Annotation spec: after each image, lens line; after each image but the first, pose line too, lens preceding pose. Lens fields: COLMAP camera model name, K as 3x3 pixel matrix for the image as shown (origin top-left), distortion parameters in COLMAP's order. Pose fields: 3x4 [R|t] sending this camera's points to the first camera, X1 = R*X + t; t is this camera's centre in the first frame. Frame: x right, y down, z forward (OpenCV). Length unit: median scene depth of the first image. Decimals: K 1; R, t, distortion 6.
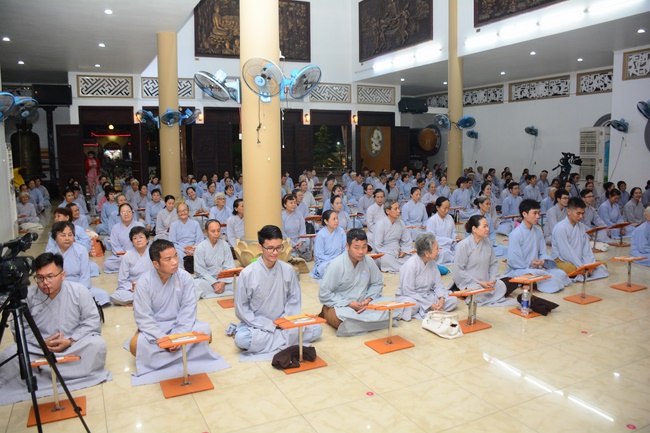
lens RADIAL K [[520.9, 0, 321.4], [0, 520.9, 213.6], [0, 0, 1]] dist [0.006911, 0.003200]
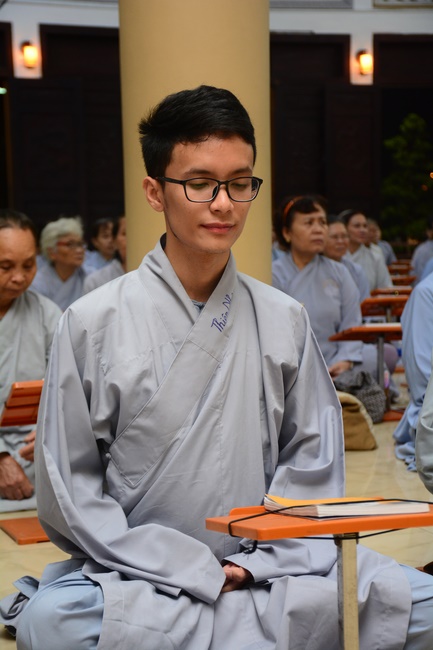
lens RADIAL K [[1474.3, 0, 216.5], [0, 1474.3, 325.4], [0, 0, 1]] dist [0.384847, 0.000000]
pose [[0.992285, -0.004124, -0.123907, -0.016732], [-0.002893, 0.998404, -0.056395, 0.149978], [0.123941, 0.056318, 0.990690, 0.398945]]
